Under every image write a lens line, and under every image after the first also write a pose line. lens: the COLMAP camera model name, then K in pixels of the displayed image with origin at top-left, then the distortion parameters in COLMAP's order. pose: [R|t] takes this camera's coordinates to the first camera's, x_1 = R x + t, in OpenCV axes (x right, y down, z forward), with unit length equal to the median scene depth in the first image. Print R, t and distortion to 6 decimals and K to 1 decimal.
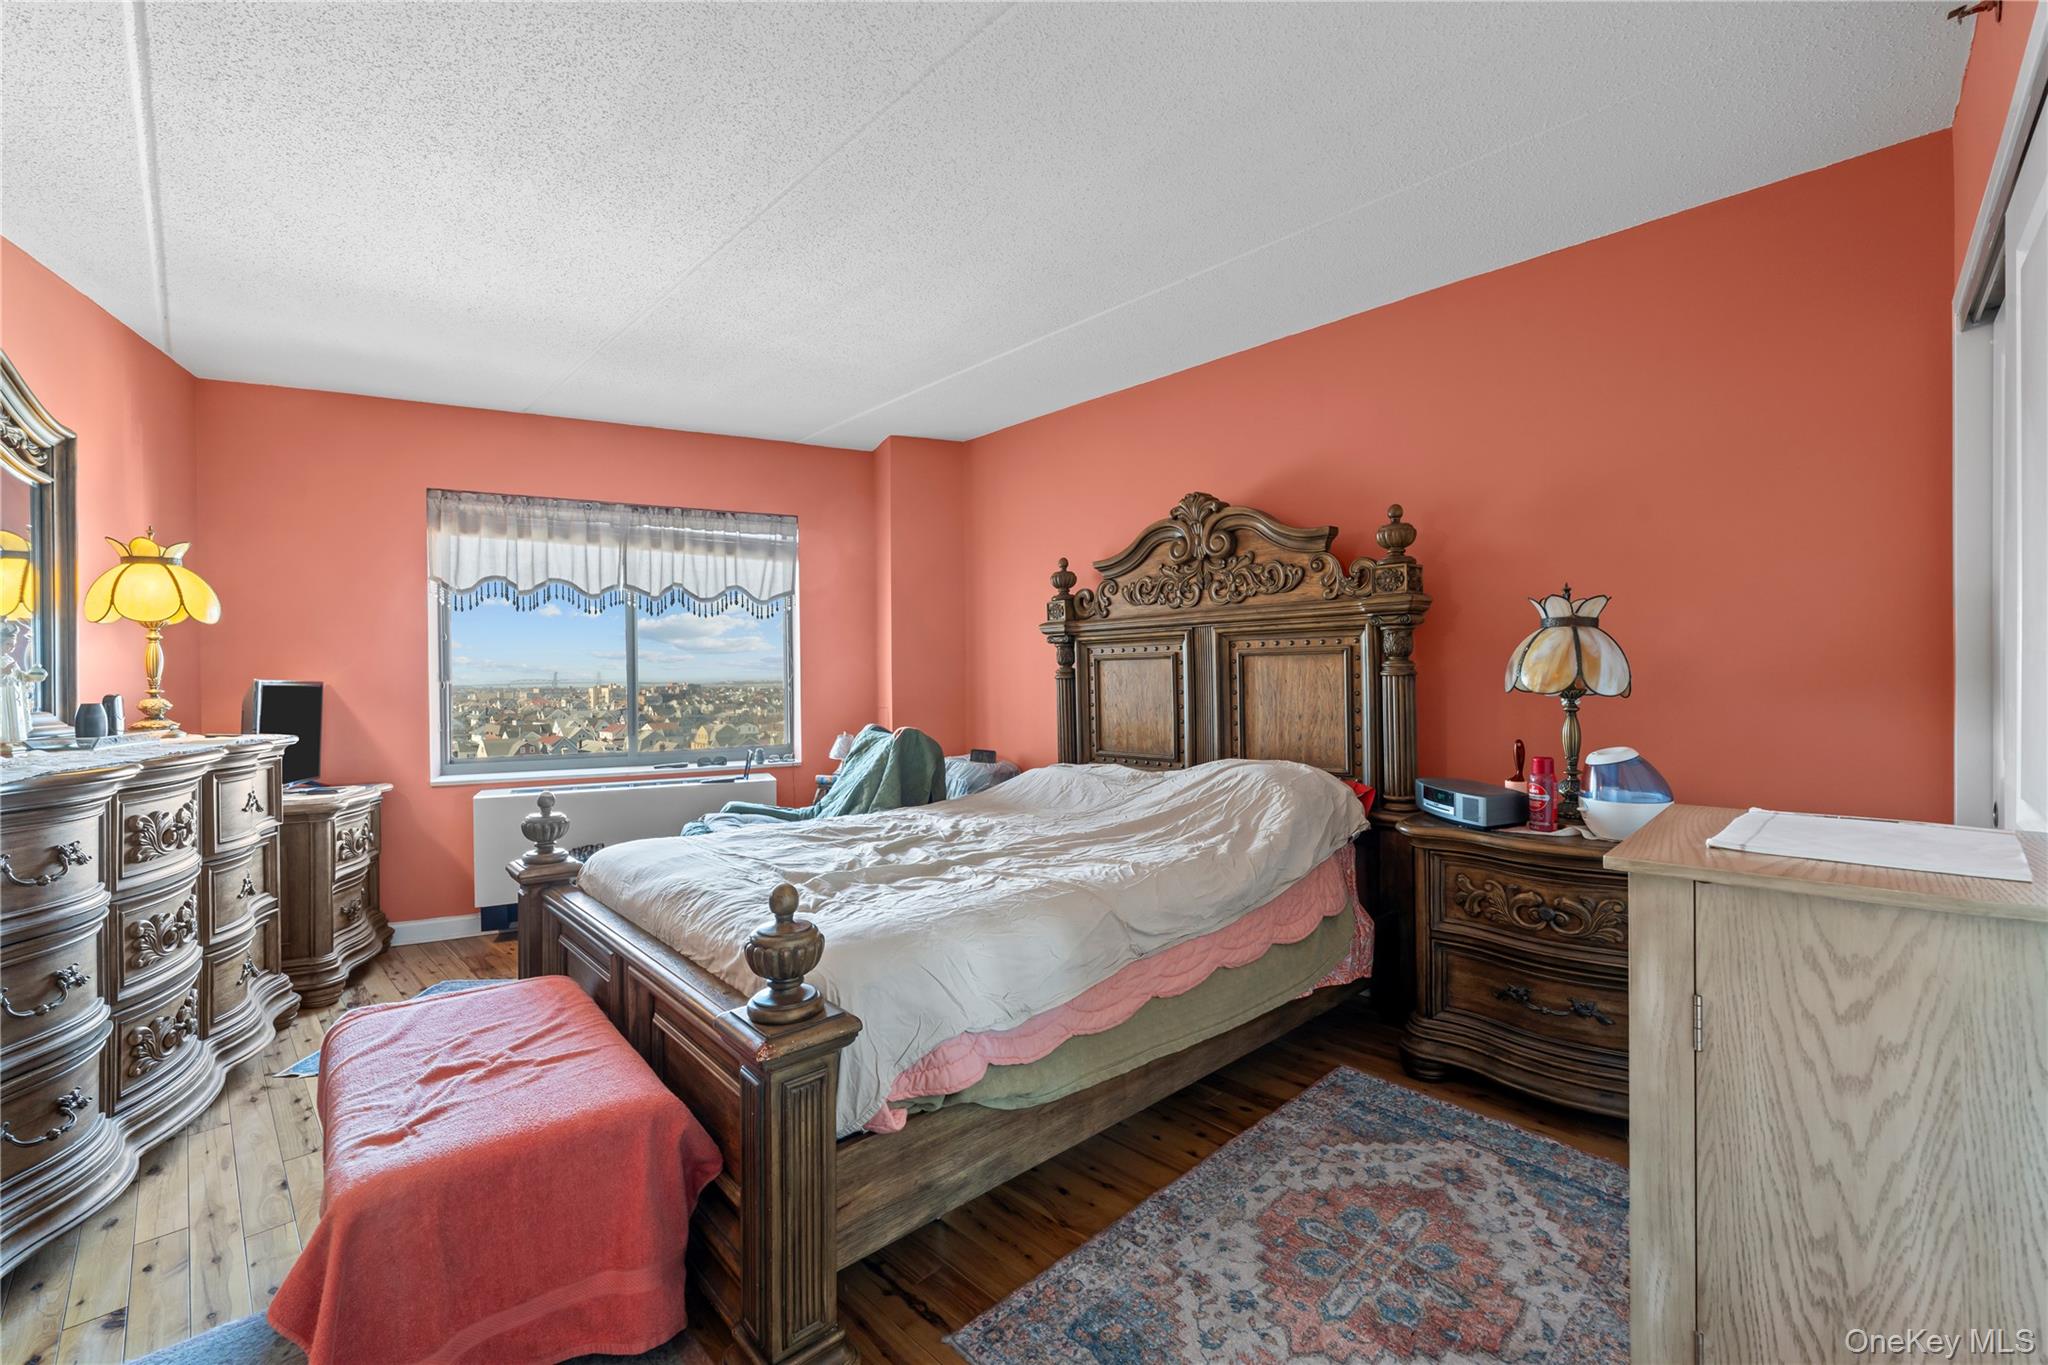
lens RADIAL K [[828.0, 0, 1024.0], [0, 828.0, 682.5], [0, 0, 1]] dist [-0.001013, 0.000182]
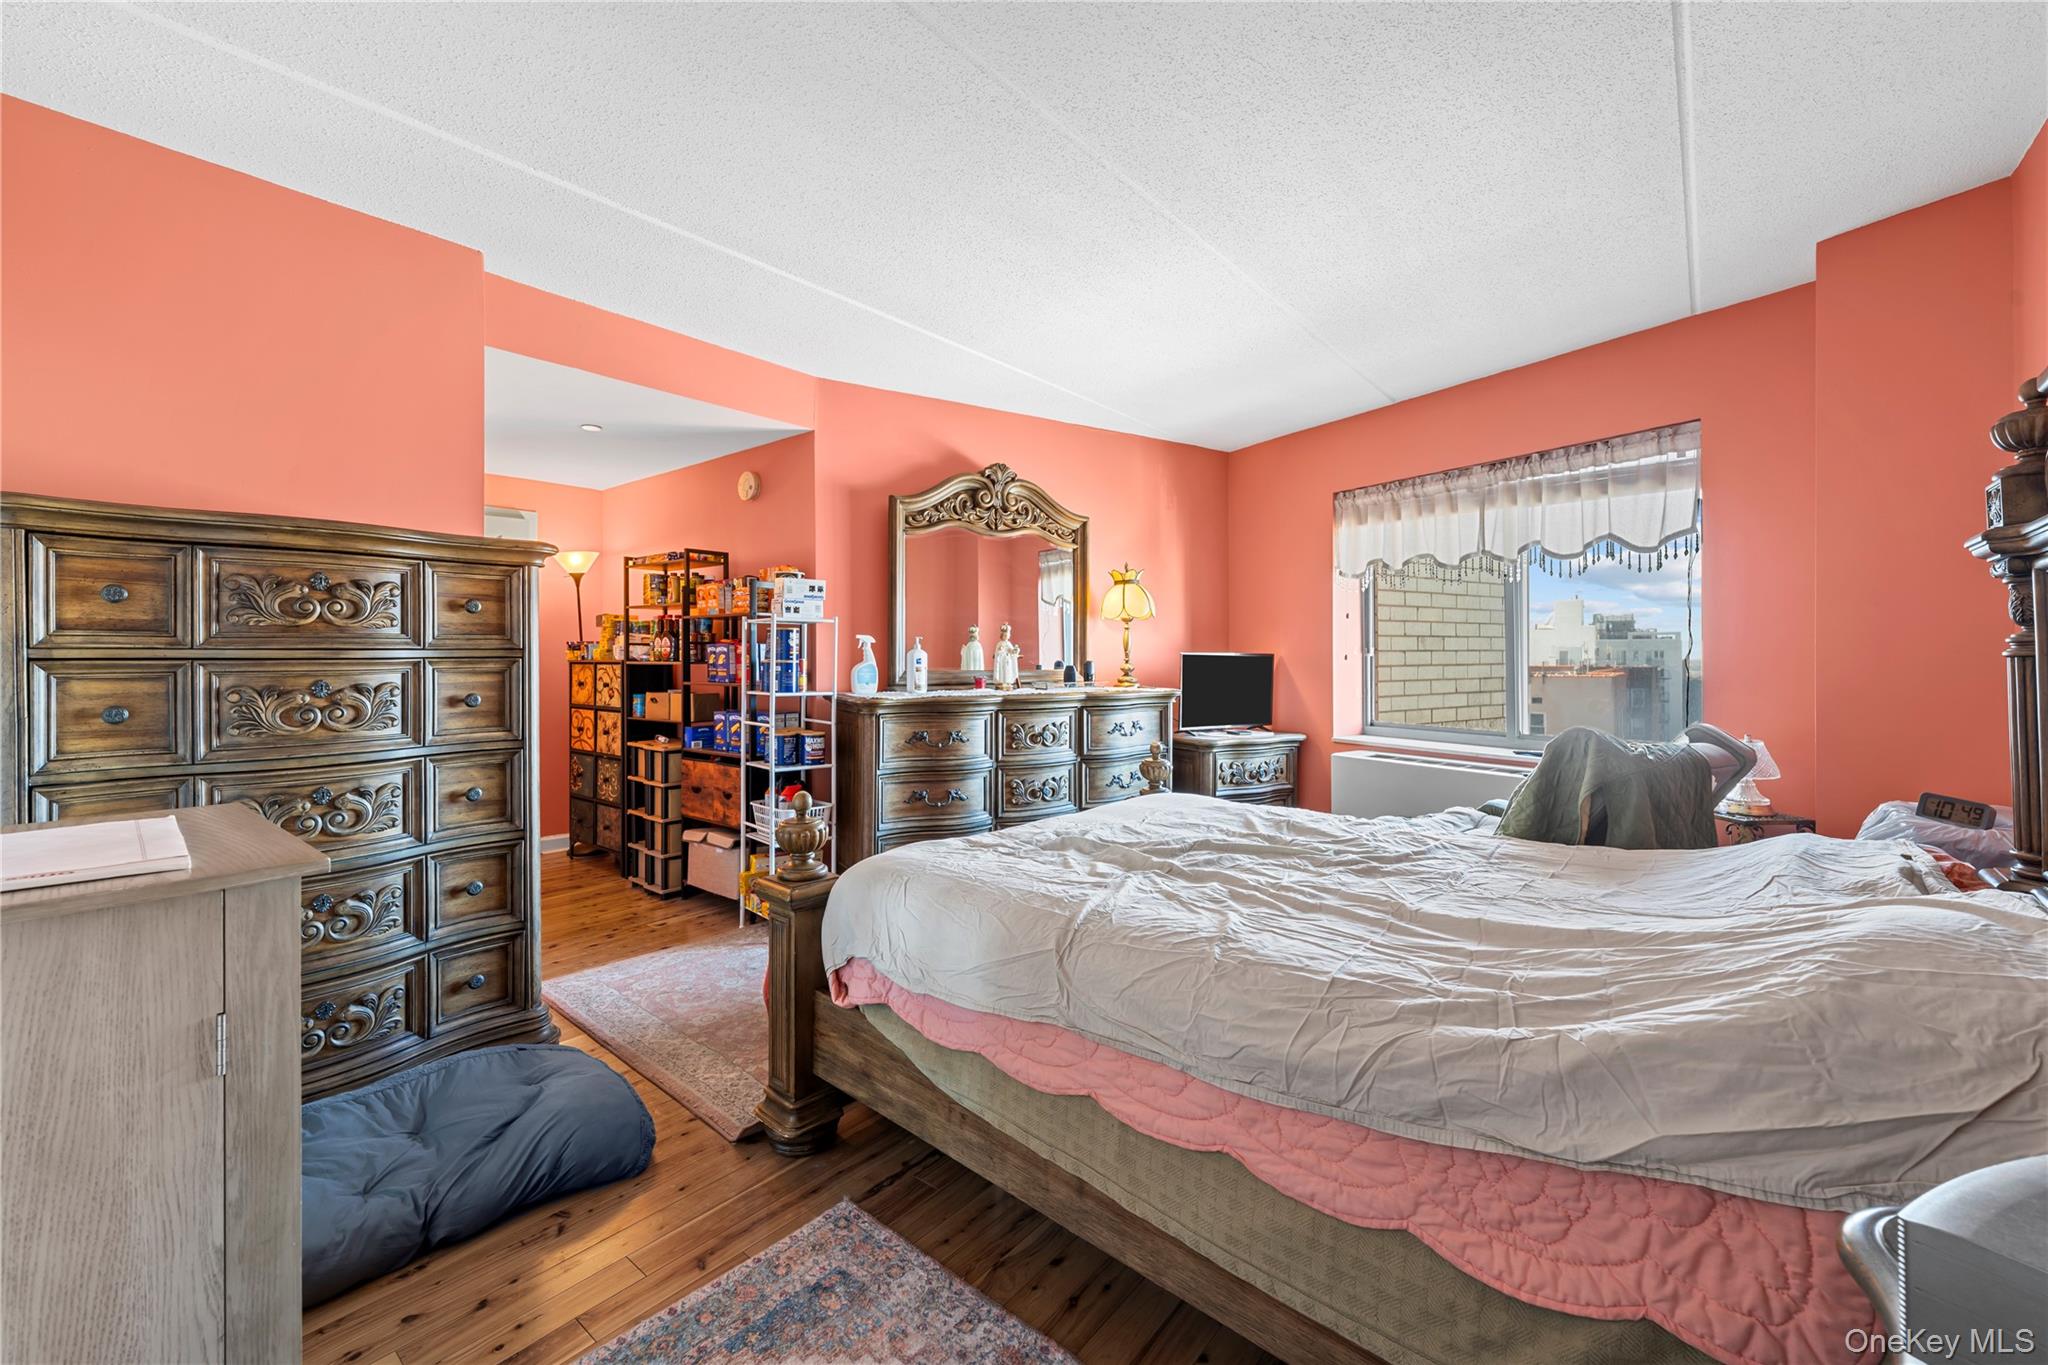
lens RADIAL K [[832.8, 0, 1024.6], [0, 832.8, 654.2], [0, 0, 1]] dist [-0.000906, -0.000109]
pose [[0.100164, 0.006916, -0.994947, 0.734584], [-0.004372, 0.999969, 0.006511, -0.010617], [0.994961, 0.003698, 0.100191, 0.728531]]
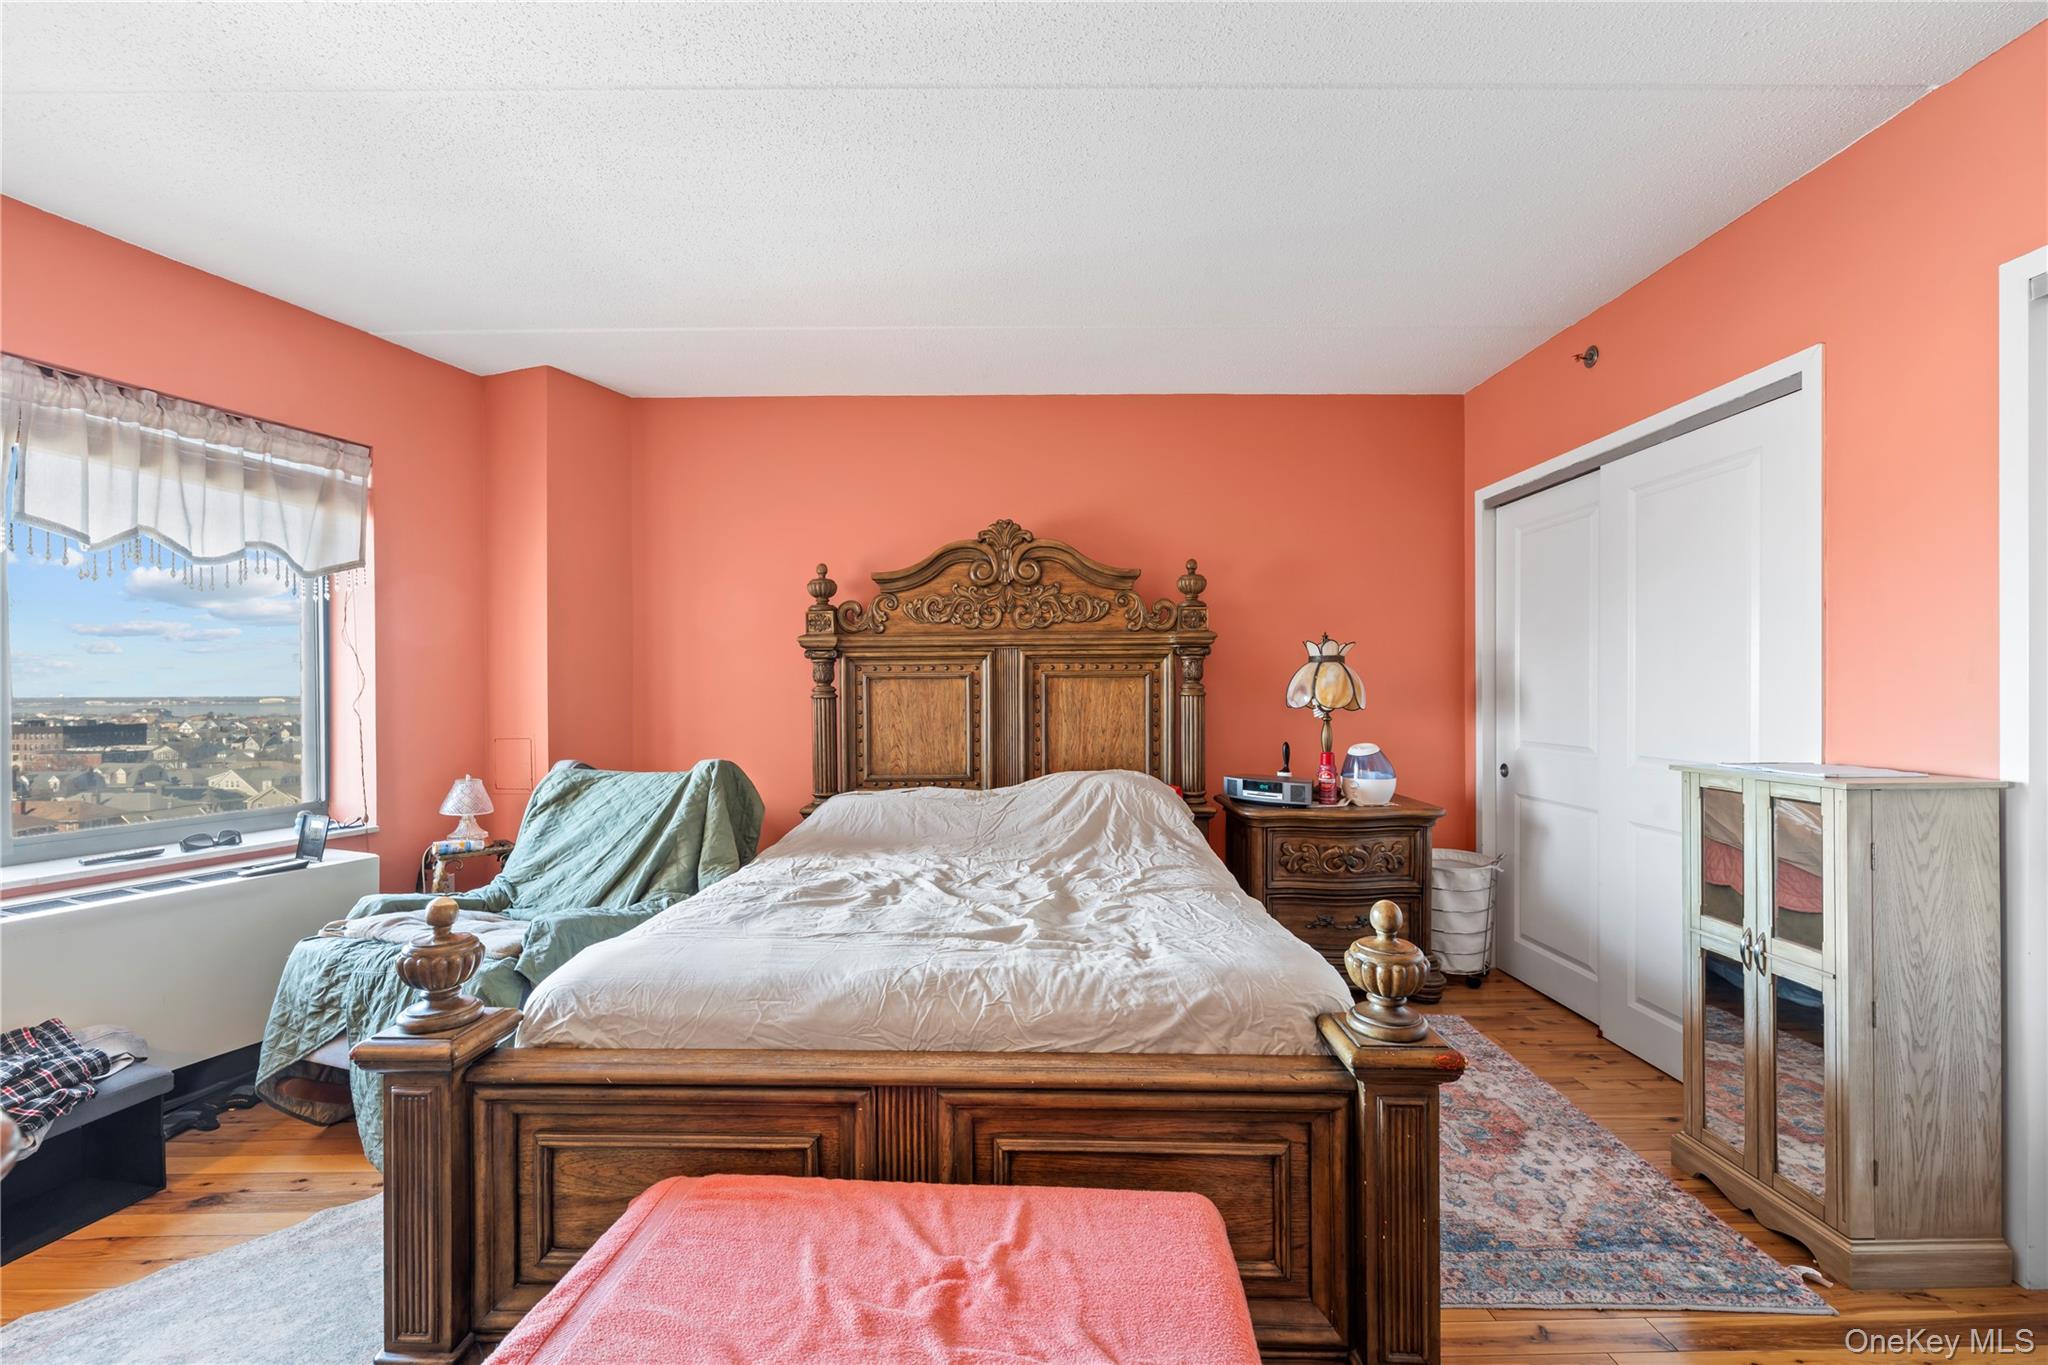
lens RADIAL K [[841.5, 0, 1020.3], [0, 841.5, 697.7], [0, 0, 1]] dist [-0.000180, -0.000179]
pose [[0.702788, 0.002474, 0.711396, -0.769977], [0.003085, 0.999974, -0.006526, 0.002815], [-0.711393, 0.006781, 0.702762, 0.350375]]
